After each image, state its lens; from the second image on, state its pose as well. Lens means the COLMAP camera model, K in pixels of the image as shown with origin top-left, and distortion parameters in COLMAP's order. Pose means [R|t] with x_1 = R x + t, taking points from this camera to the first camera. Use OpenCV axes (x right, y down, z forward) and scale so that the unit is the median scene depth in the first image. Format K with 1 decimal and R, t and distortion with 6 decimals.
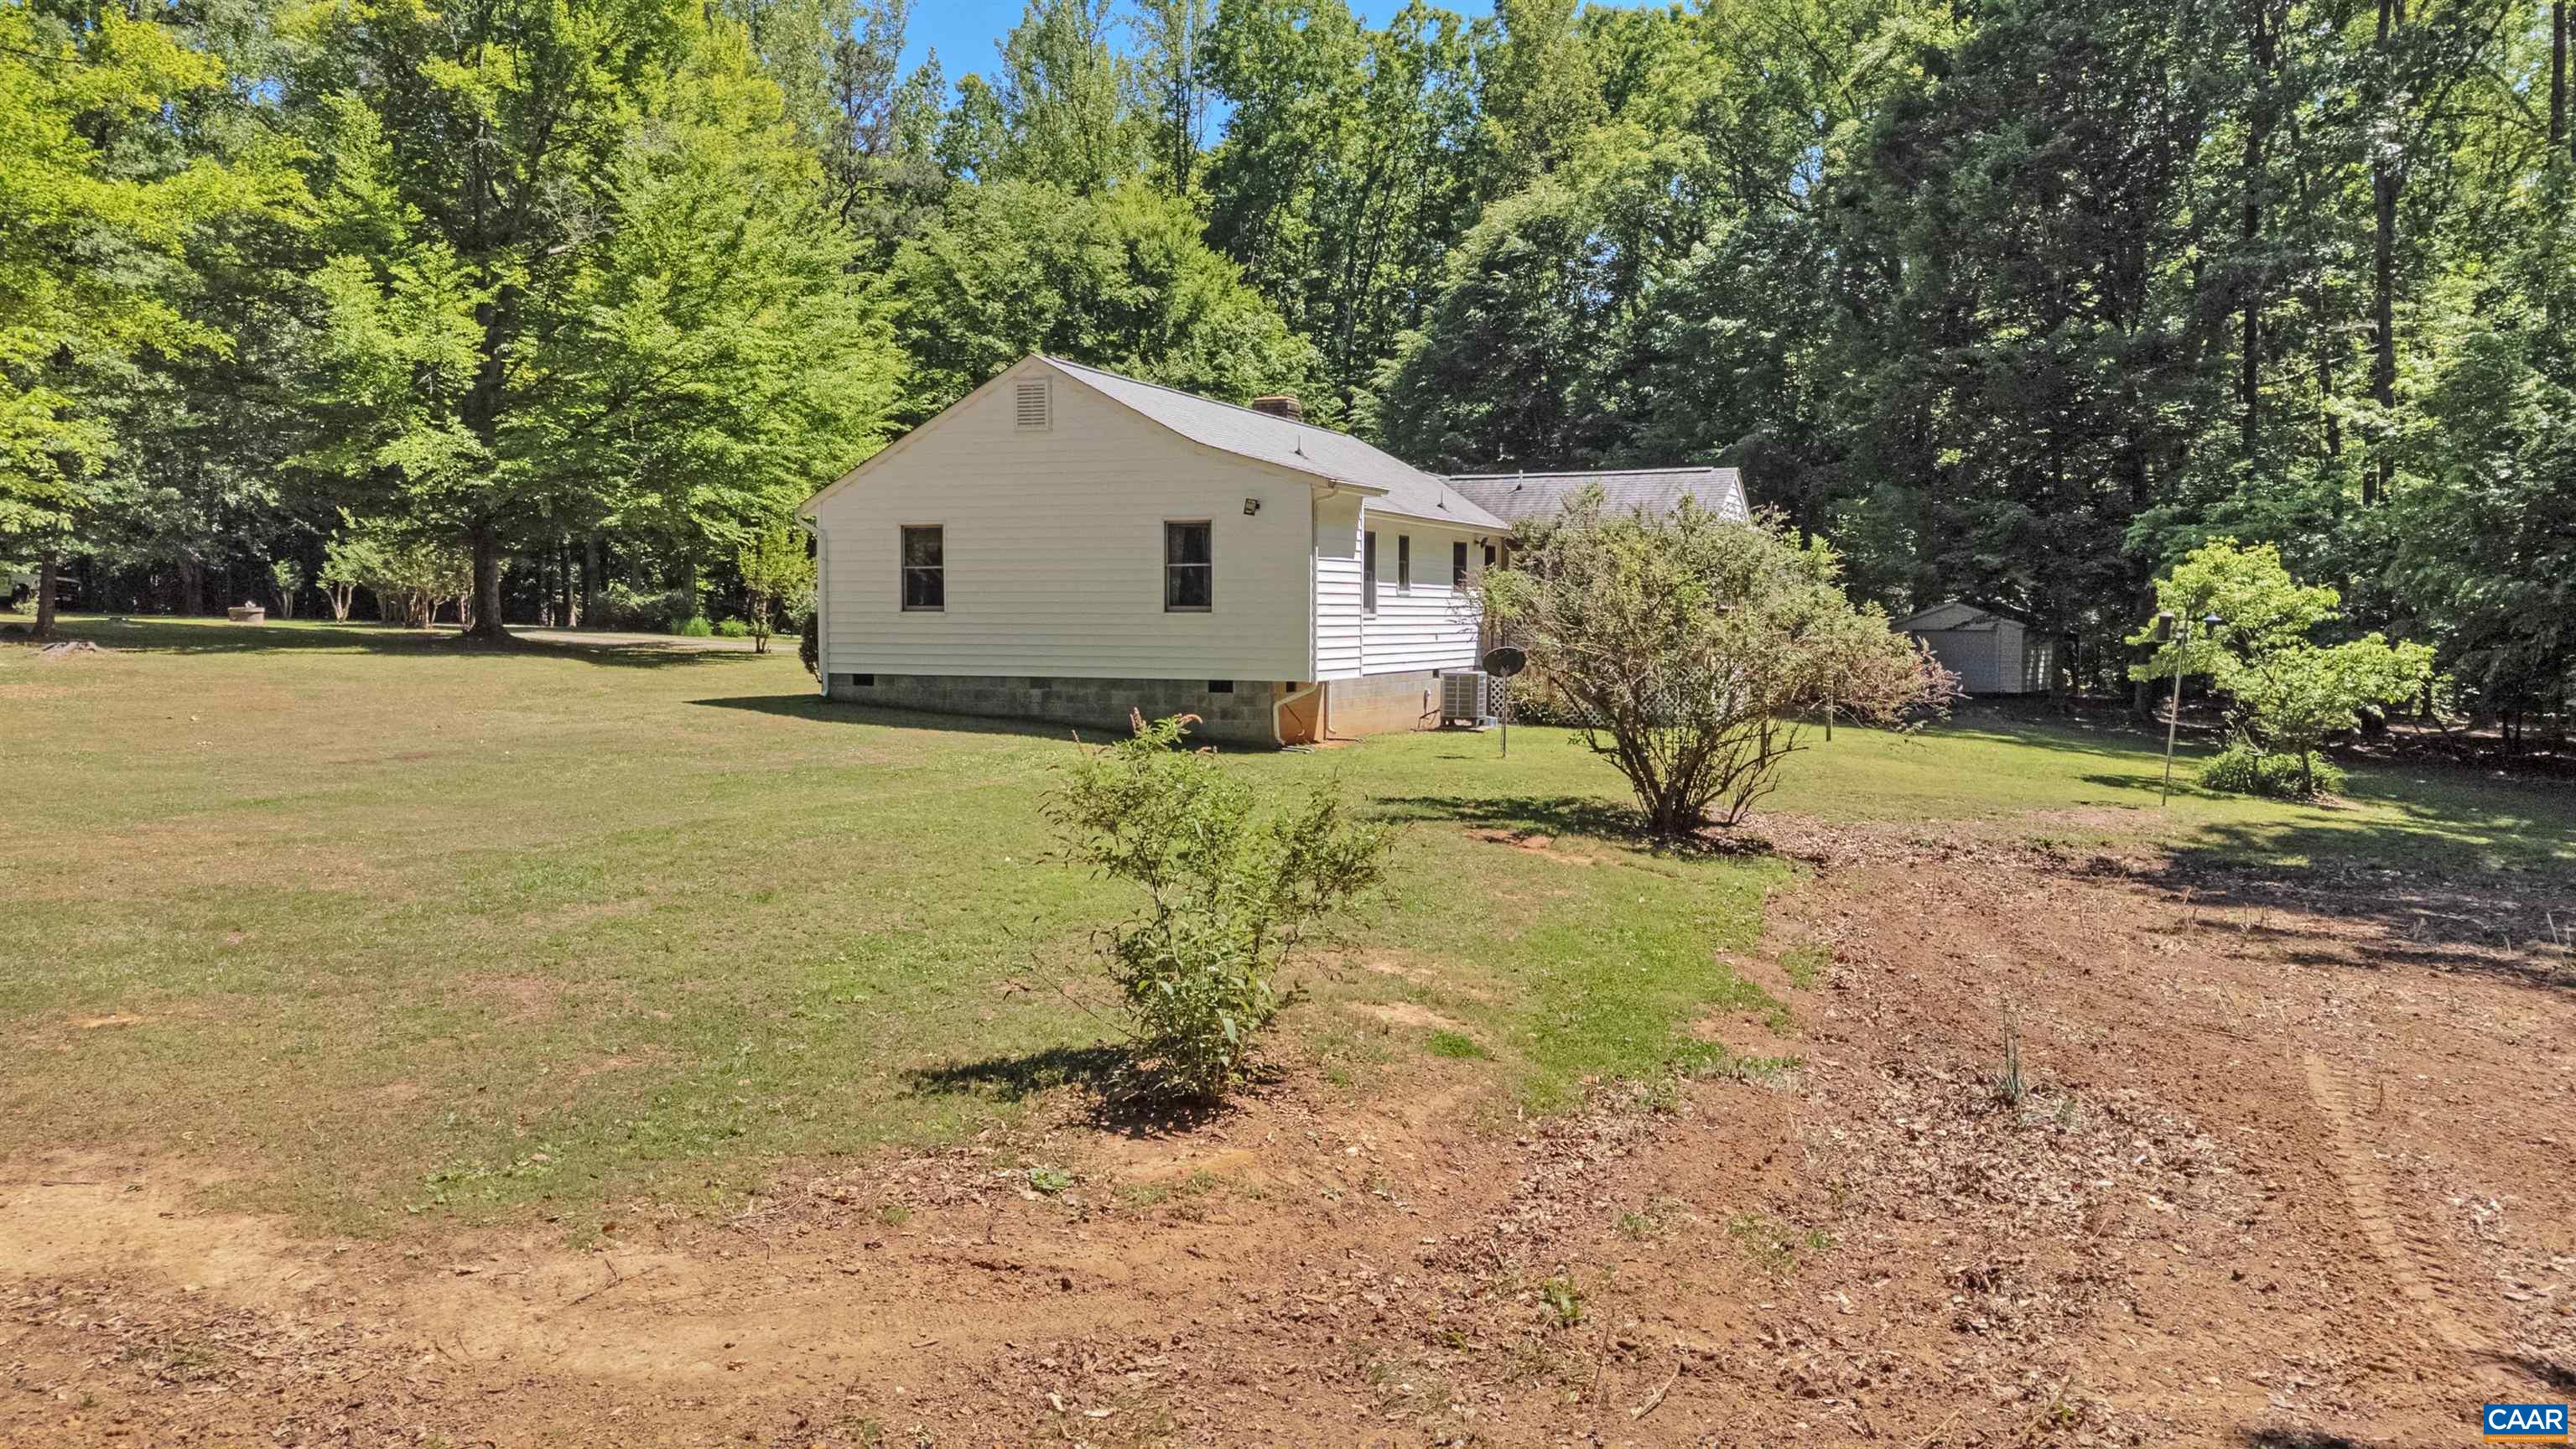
lens RADIAL K [[1895.8, 0, 1336.5], [0, 1895.8, 711.9], [0, 0, 1]] dist [0.078247, -0.002773]
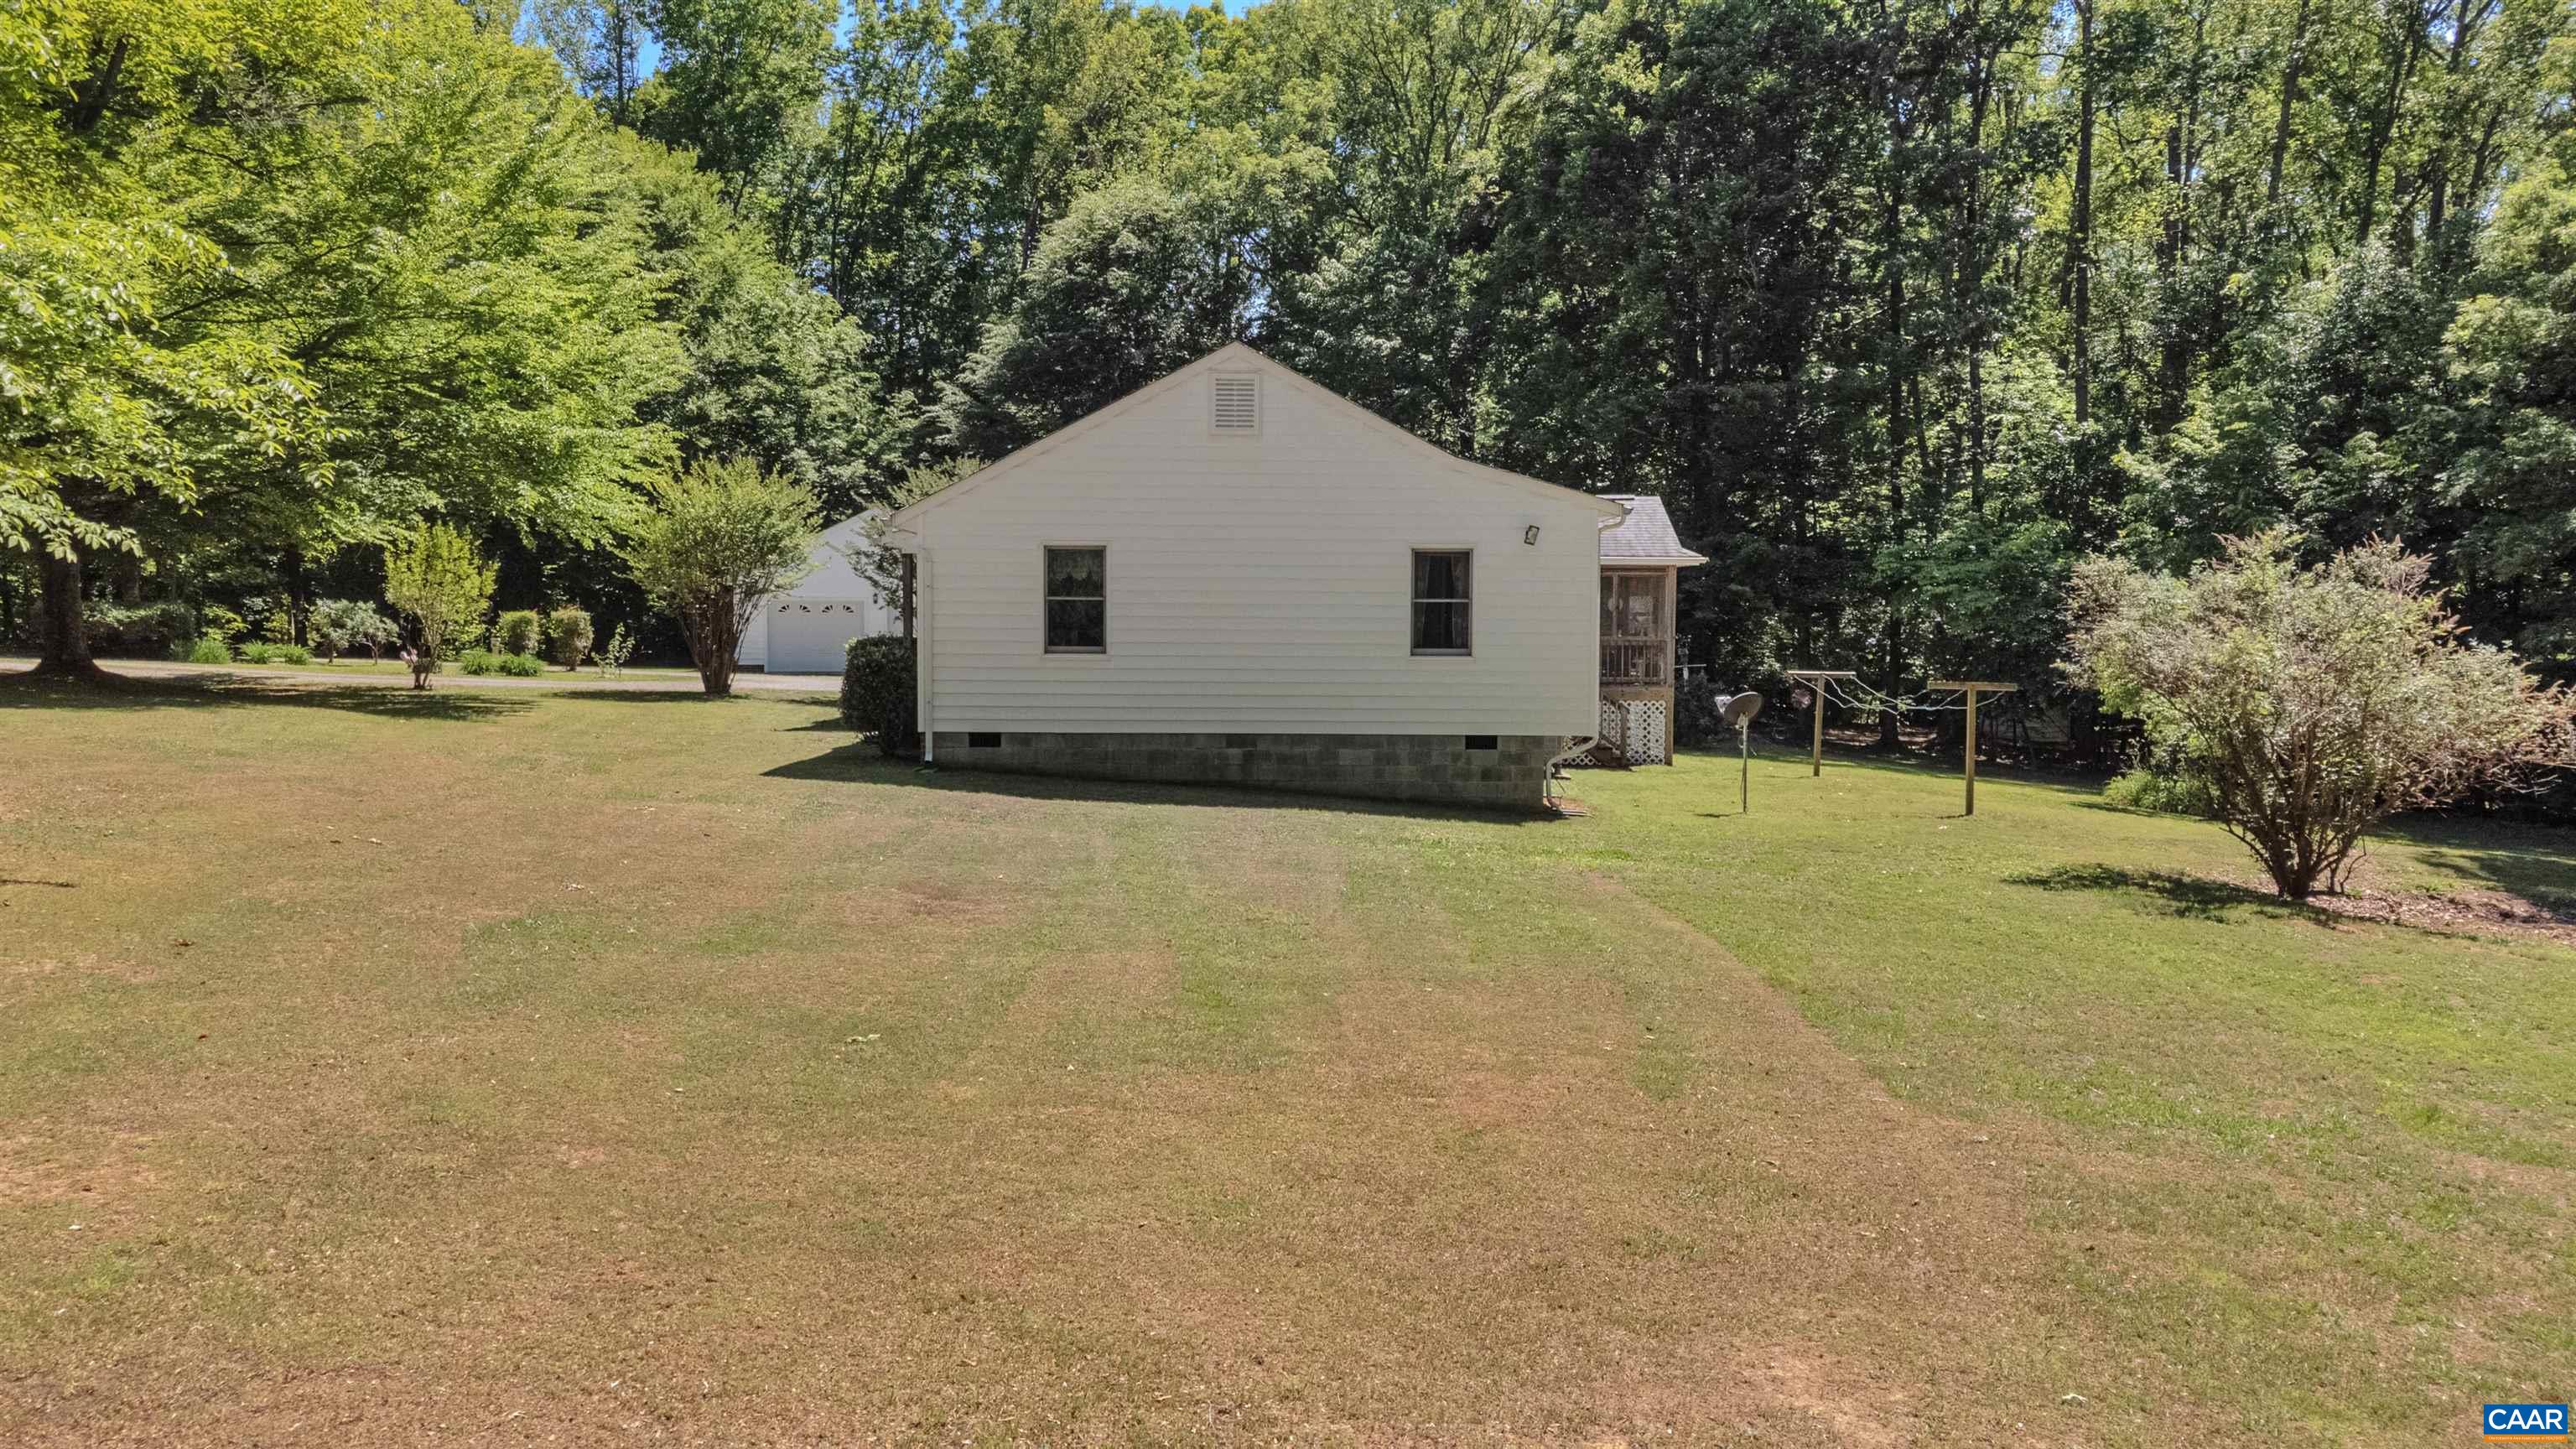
lens RADIAL K [[1895.8, 0, 1336.5], [0, 1895.8, 711.9], [0, 0, 1]] dist [0.078247, -0.002773]
pose [[0.924564, -0.012667, 0.380816, -0.265258], [0.013861, 0.999904, -0.000394, -0.016637], [-0.380774, 0.005643, 0.924651, 0.136149]]
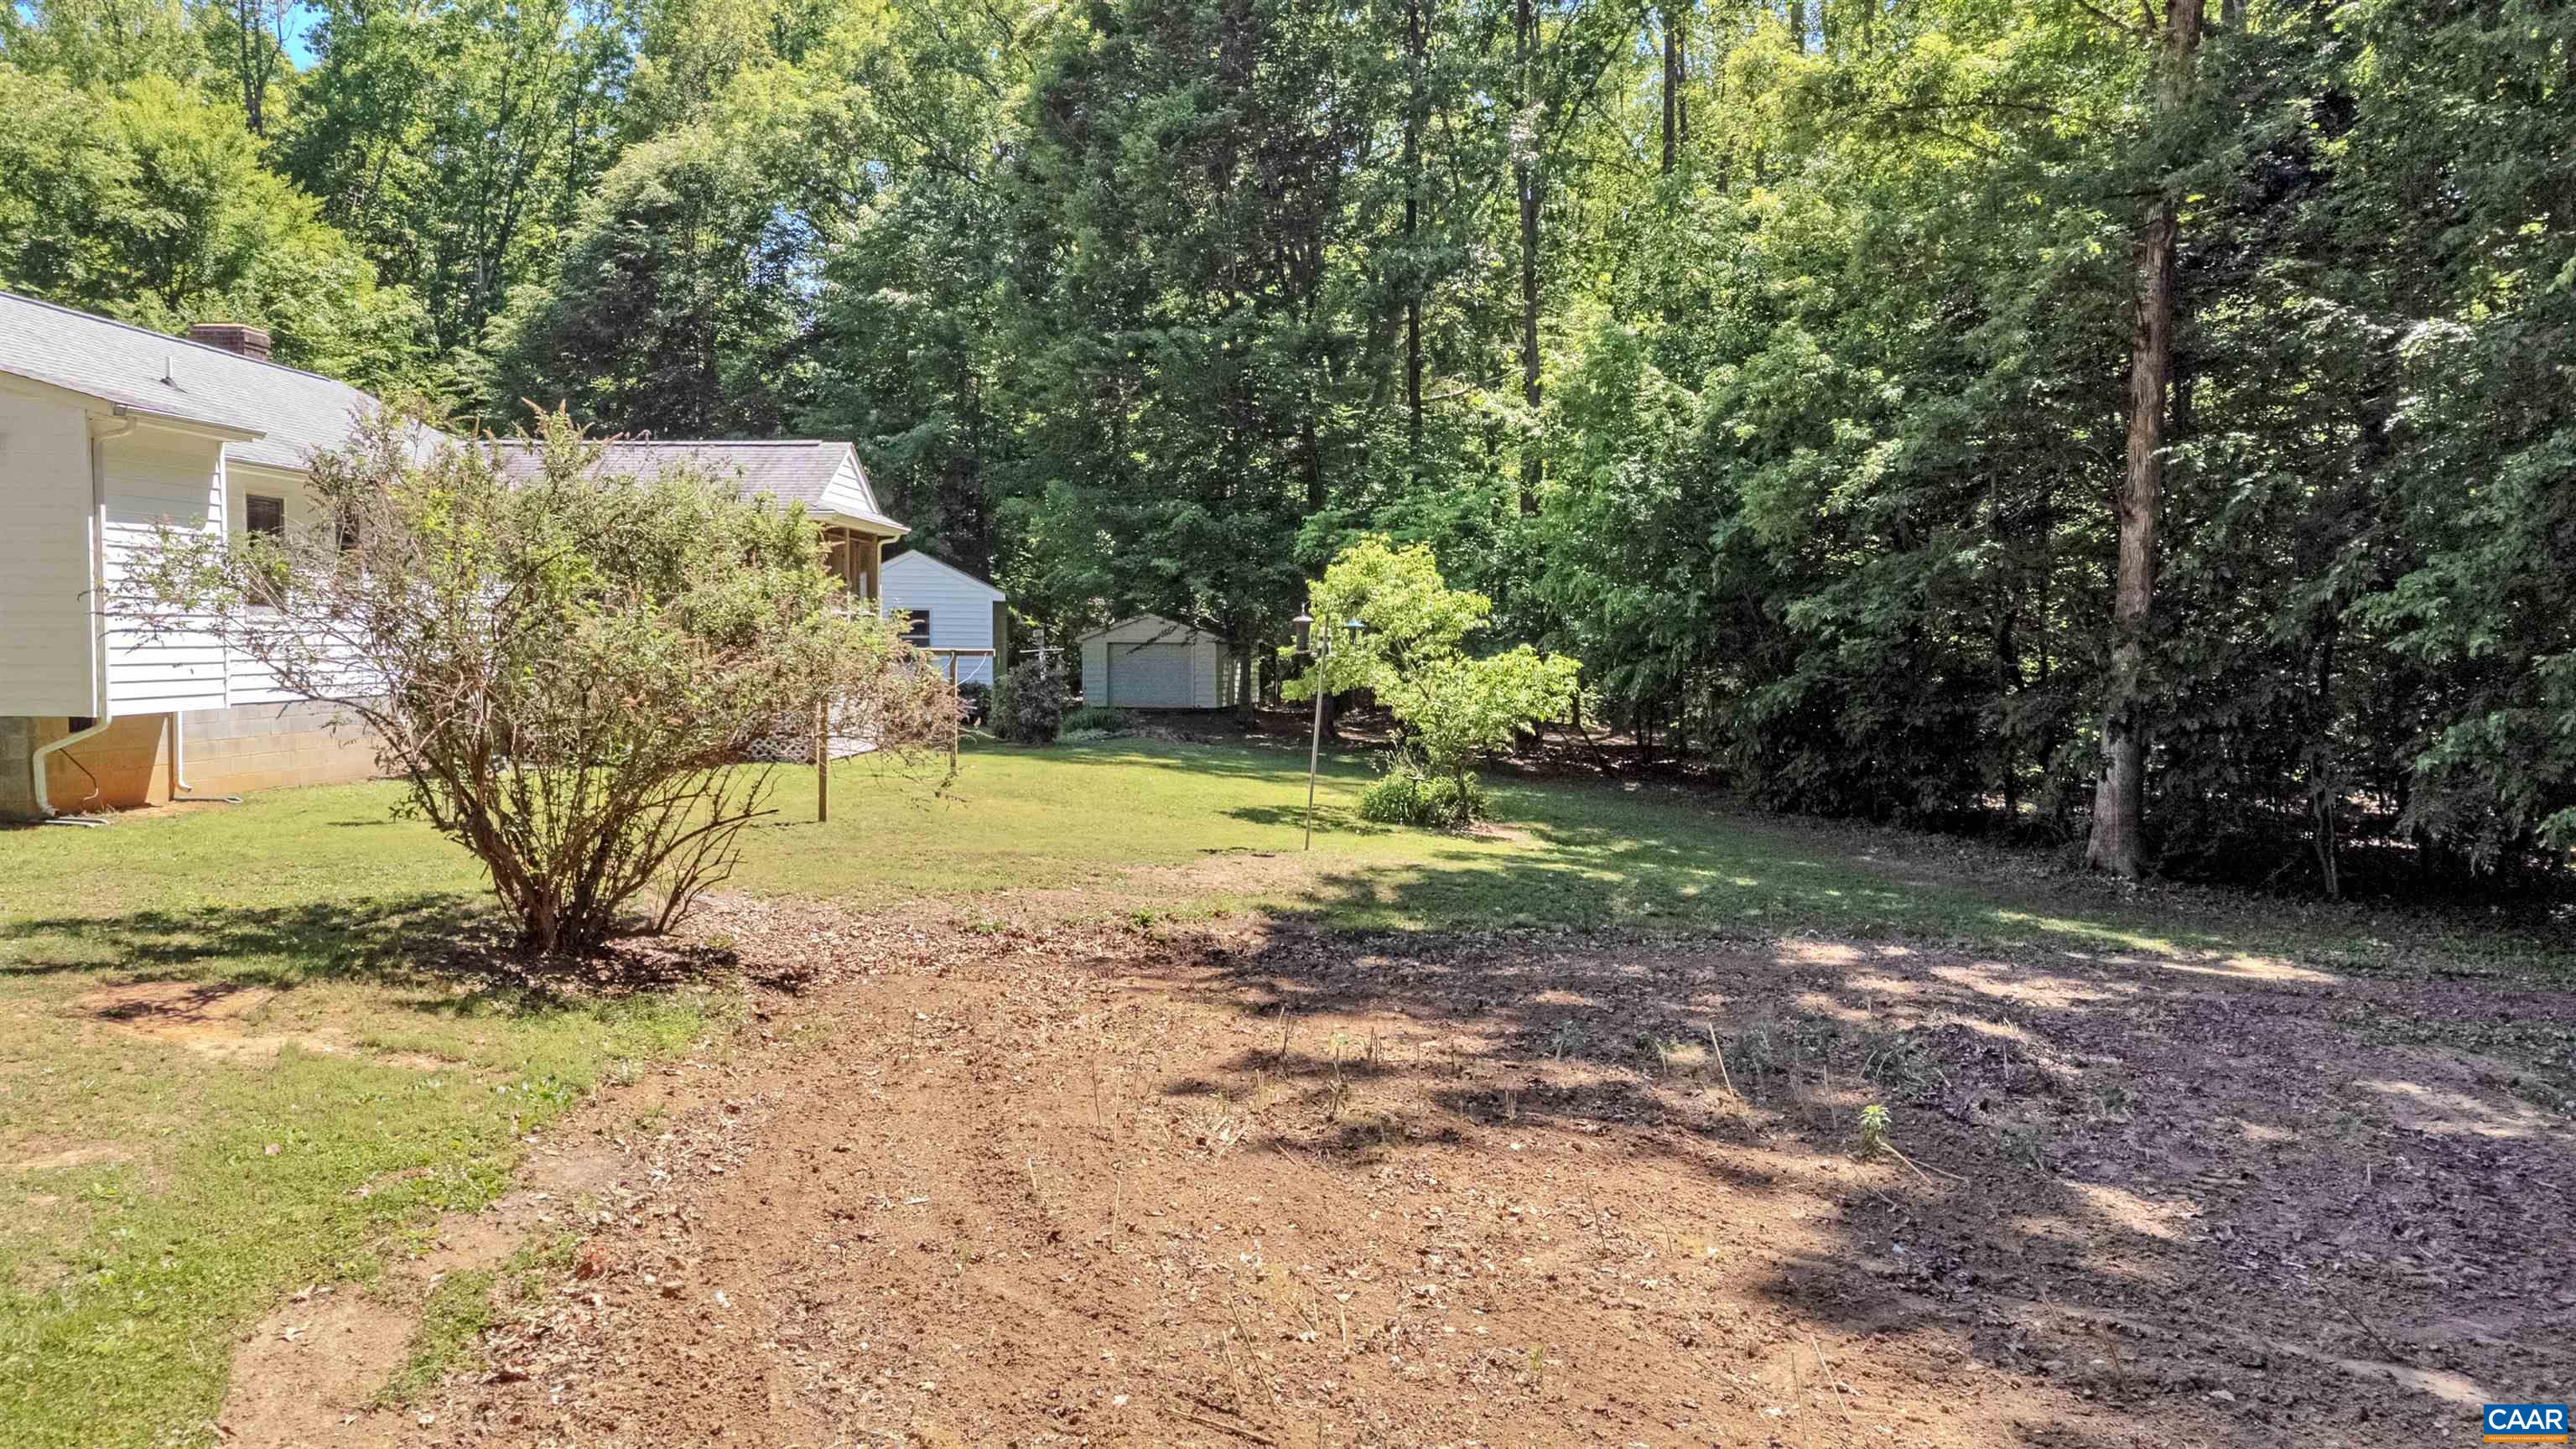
lens RADIAL K [[1867.7, 0, 1288.0], [0, 1867.7, 724.5], [0, 0, 1]] dist [0.077815, -0.030877]
pose [[0.936673, -0.017394, 0.349774, 0.089459], [0.017598, 0.999842, 0.002594, -0.004722], [-0.349764, 0.003725, 0.936831, 0.156269]]
